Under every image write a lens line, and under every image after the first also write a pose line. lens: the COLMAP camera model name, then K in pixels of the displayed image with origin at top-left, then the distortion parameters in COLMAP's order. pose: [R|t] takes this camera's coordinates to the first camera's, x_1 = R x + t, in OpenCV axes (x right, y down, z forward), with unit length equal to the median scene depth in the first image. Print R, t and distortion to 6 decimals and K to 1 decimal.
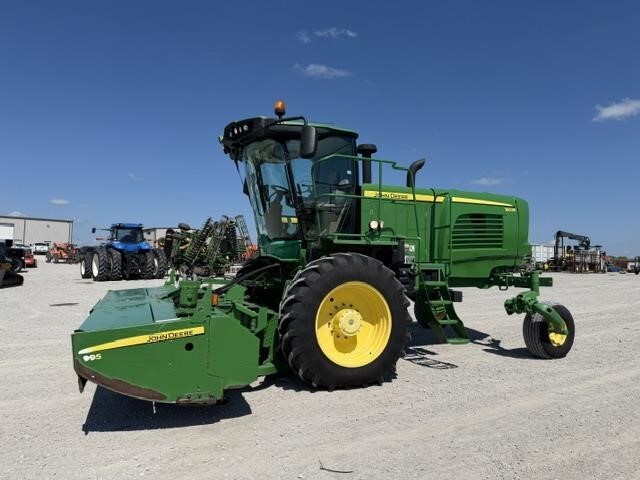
lens RADIAL K [[452.2, 0, 326.3], [0, 452.2, 239.8], [0, 0, 1]] dist [0.013132, -0.026632]
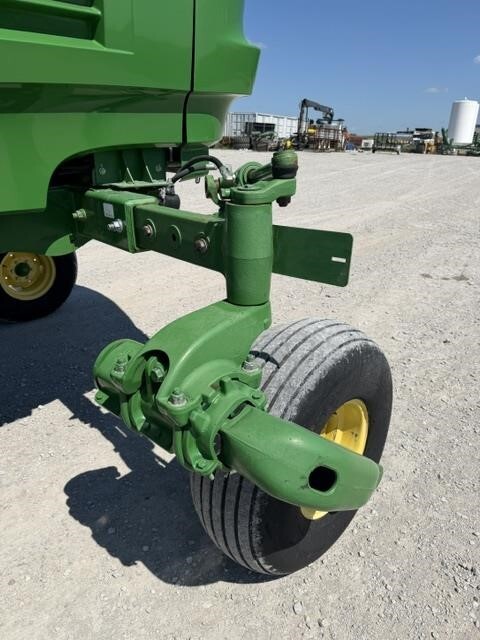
lens RADIAL K [[452.2, 0, 240.3], [0, 452.2, 323.1], [0, 0, 1]] dist [0.013132, -0.026632]
pose [[0.937522, -0.123455, 0.325286, 0.375054], [-0.026336, 0.907068, 0.420159, 0.043745], [-0.346928, -0.402475, 0.847145, 0.796898]]
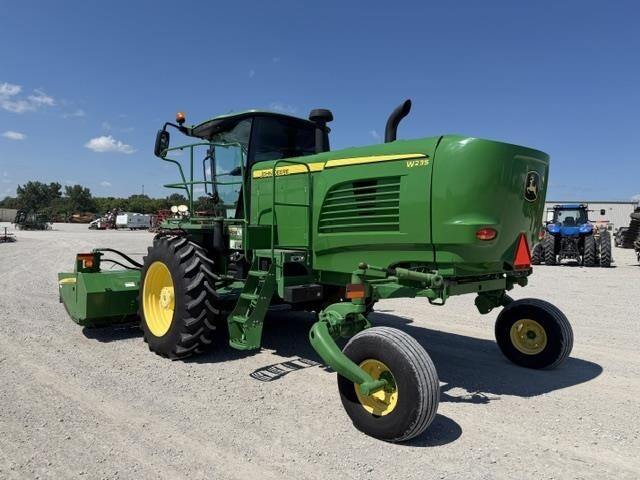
lens RADIAL K [[452.2, 0, 318.2], [0, 452.2, 242.5], [0, 0, 1]] dist [0.013132, -0.026632]
pose [[0.362607, 0.021279, -0.931699, 0.922909], [0.019343, 0.999352, 0.030352, 0.013306], [0.931741, -0.029027, 0.361961, 0.698476]]
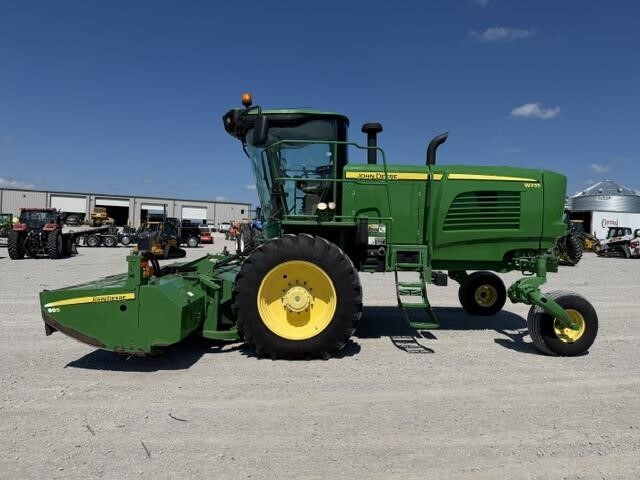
lens RADIAL K [[452.2, 0, 329.1], [0, 452.2, 244.1], [0, 0, 1]] dist [0.013132, -0.026632]
pose [[0.931639, 0.015488, -0.363054, 0.371700], [0.004454, 0.998530, 0.054025, -0.001623], [0.363357, -0.051949, 0.930200, 0.034460]]
